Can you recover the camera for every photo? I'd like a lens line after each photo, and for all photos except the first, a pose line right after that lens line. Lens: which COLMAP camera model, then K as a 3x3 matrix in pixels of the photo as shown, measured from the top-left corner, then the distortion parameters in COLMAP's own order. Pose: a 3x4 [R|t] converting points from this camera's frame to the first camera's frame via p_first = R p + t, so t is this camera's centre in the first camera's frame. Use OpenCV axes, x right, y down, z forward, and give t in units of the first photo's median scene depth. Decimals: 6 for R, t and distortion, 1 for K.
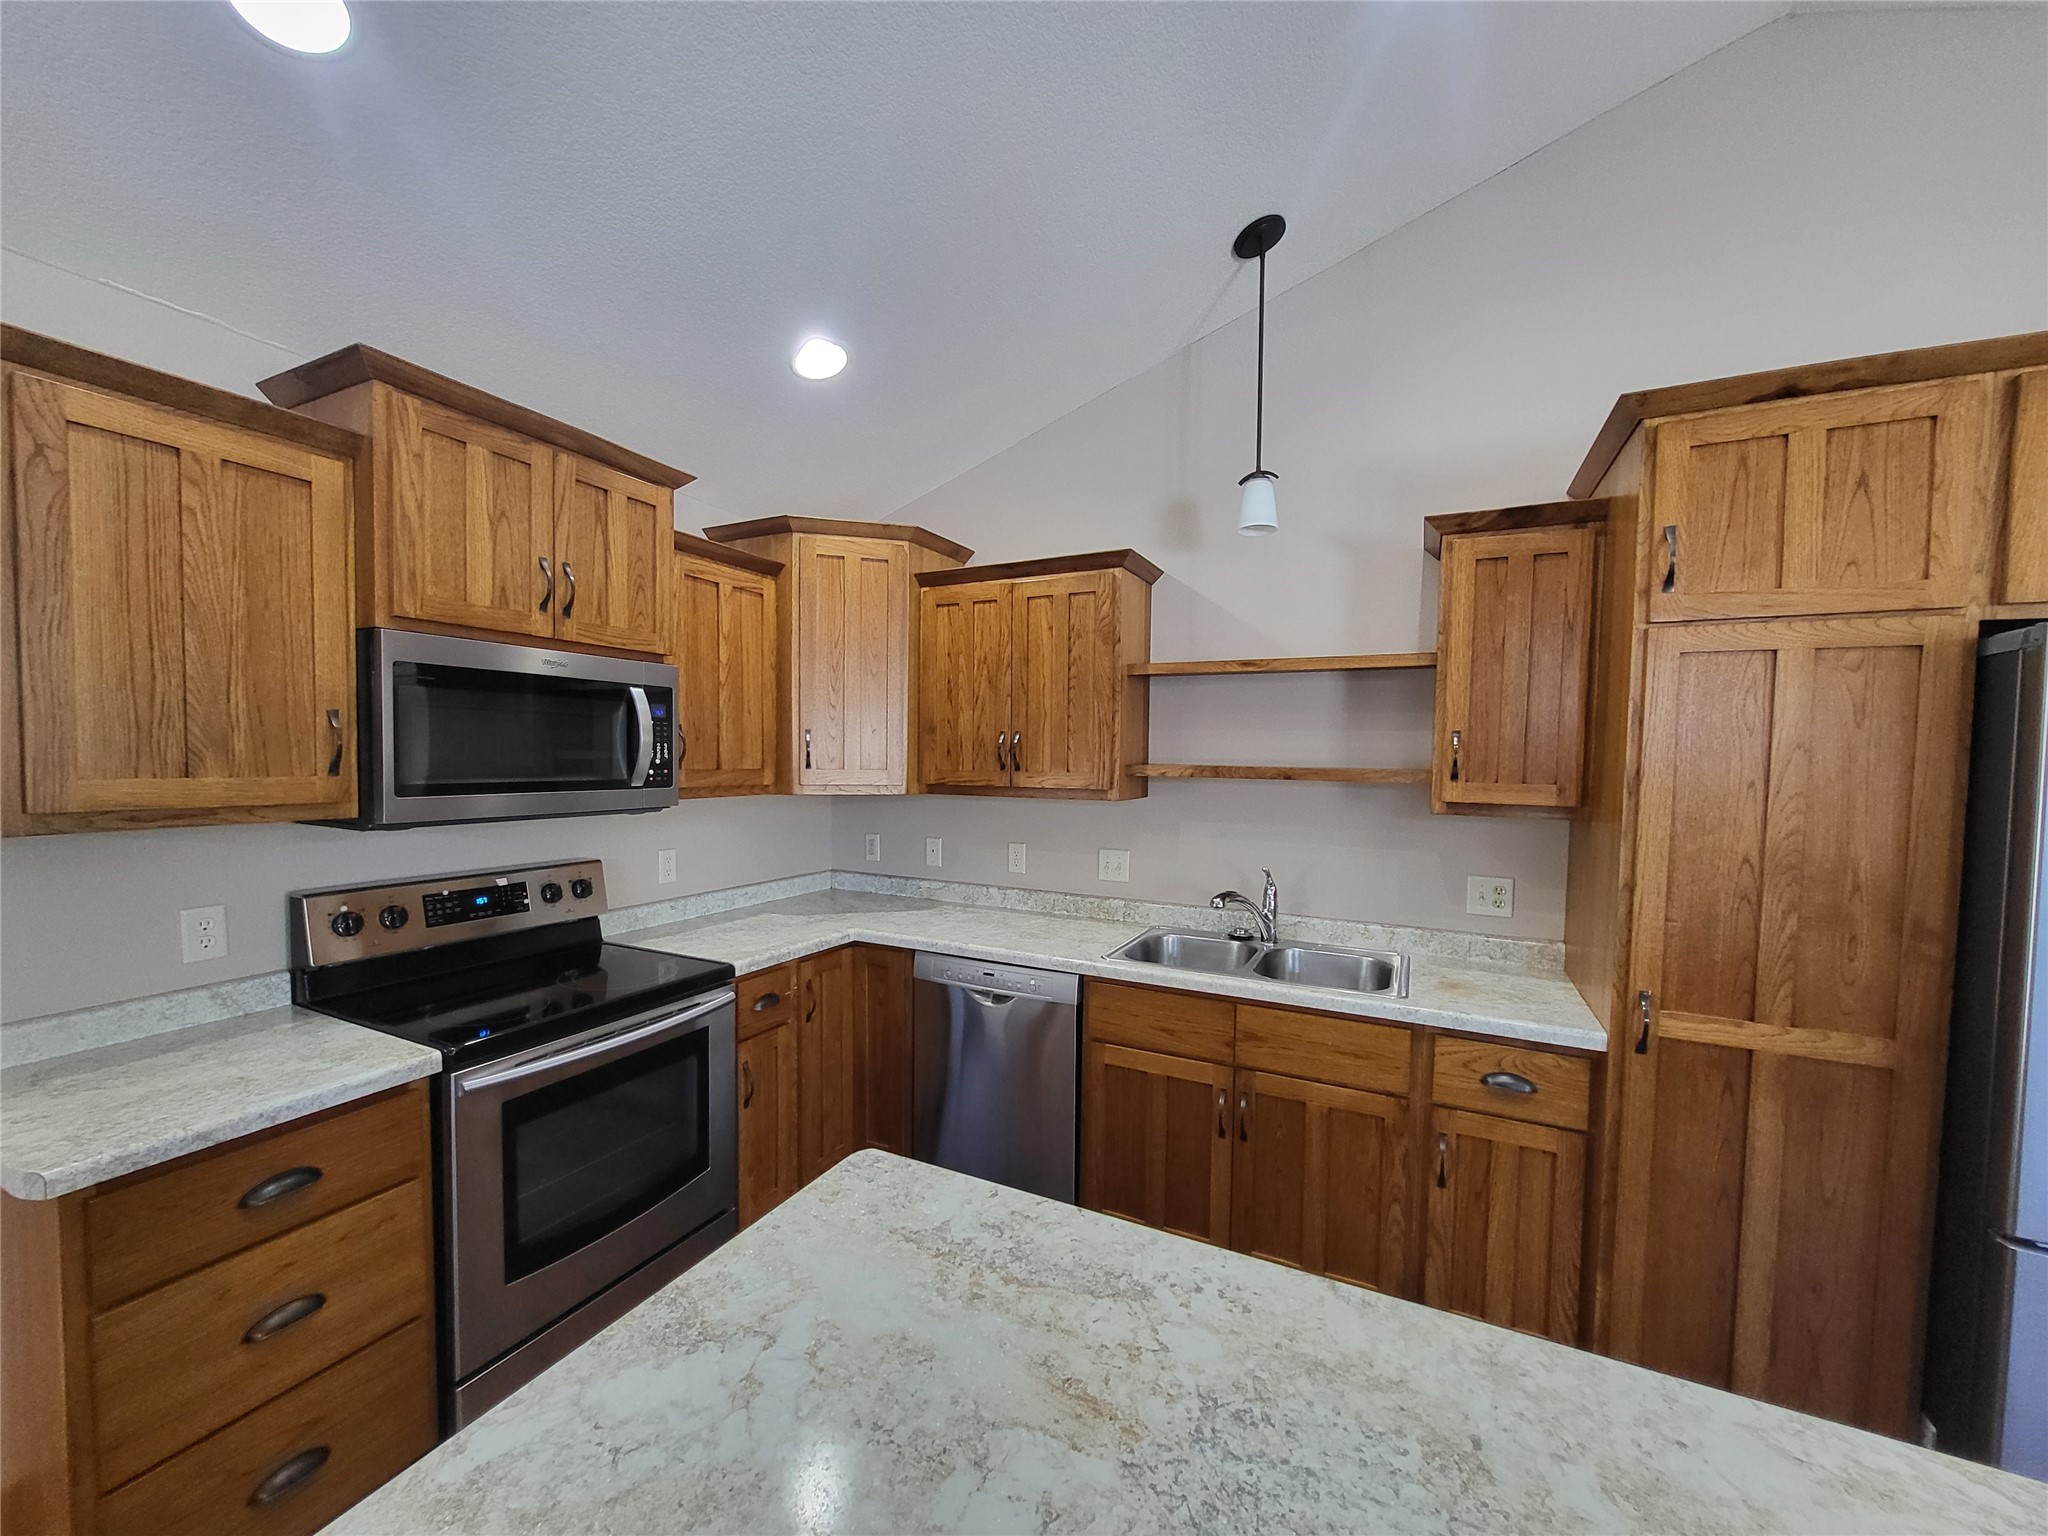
lens RADIAL K [[800.4, 0, 1014.9], [0, 800.4, 788.0], [0, 0, 1]] dist [-0.005135, 0.000671]
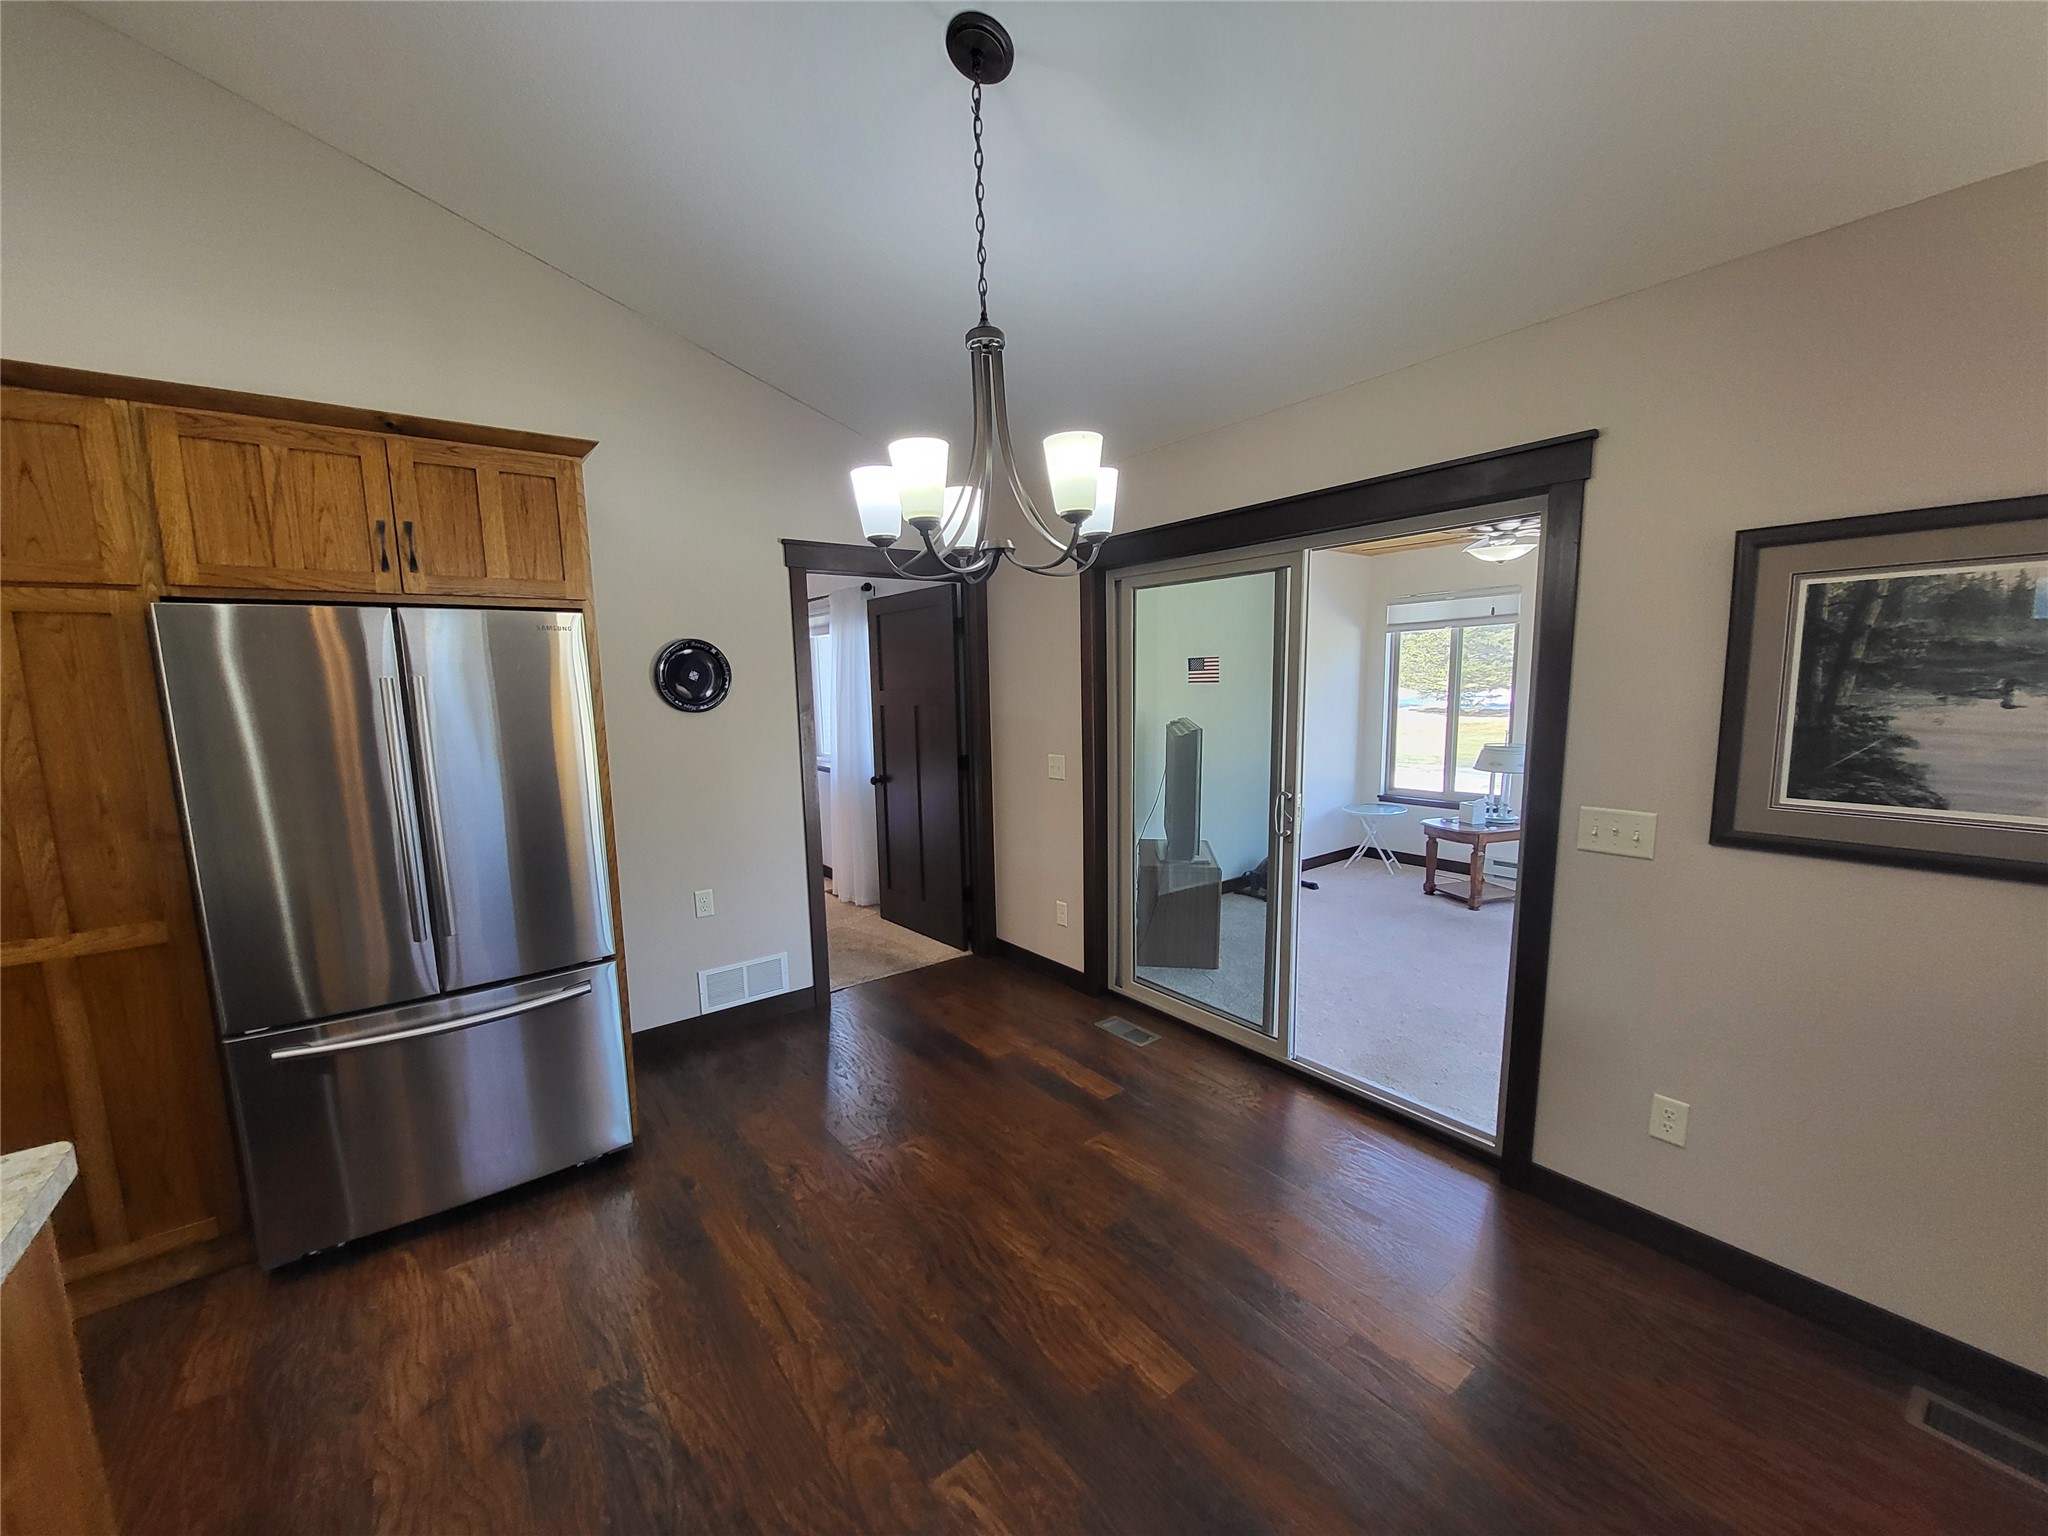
lens RADIAL K [[800.4, 0, 1012.1], [0, 800.4, 789.3], [0, 0, 1]] dist [-0.005135, 0.000671]
pose [[0.439065, -0.151201, 0.885641, 0.464582], [0.069436, 0.988500, 0.134338, 0.019830], [-0.895768, 0.002513, 0.444514, -0.643542]]
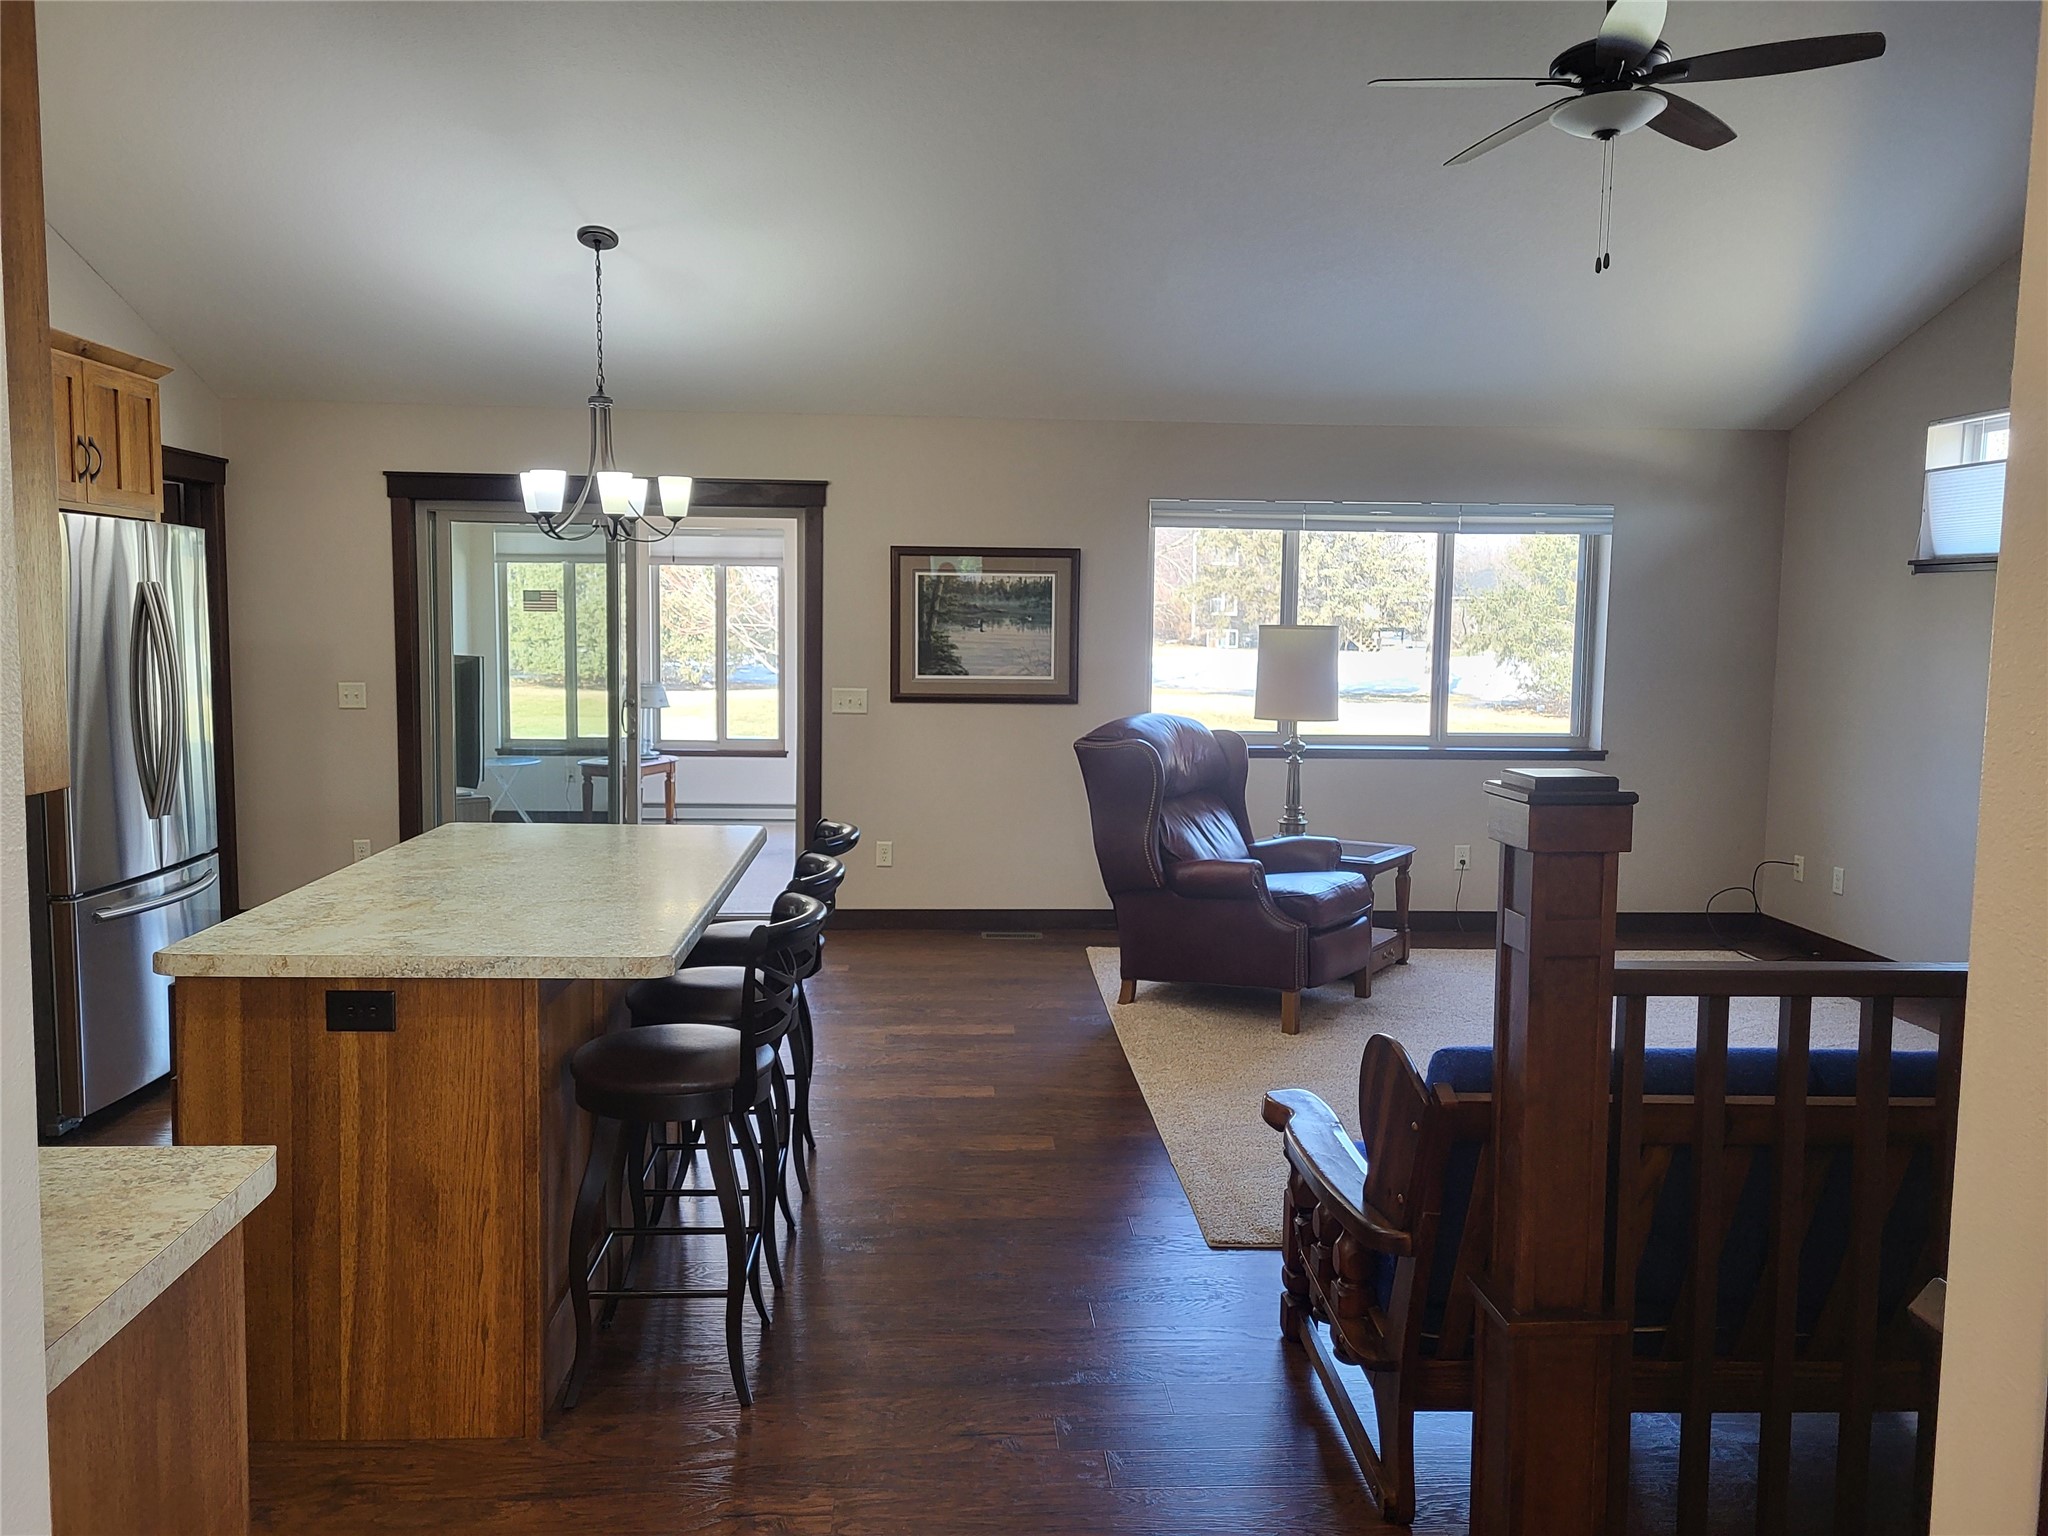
lens RADIAL K [[1541.0, 0, 1031.2], [0, 1541.0, 757.8], [0, 0, 1]] dist [0.077402, -0.045331]
pose [[-0.507046, -0.104711, 0.855535, -1.675787], [0.016259, 0.991255, 0.130958, -0.070274], [-0.861765, 0.080312, -0.500909, 0.612220]]
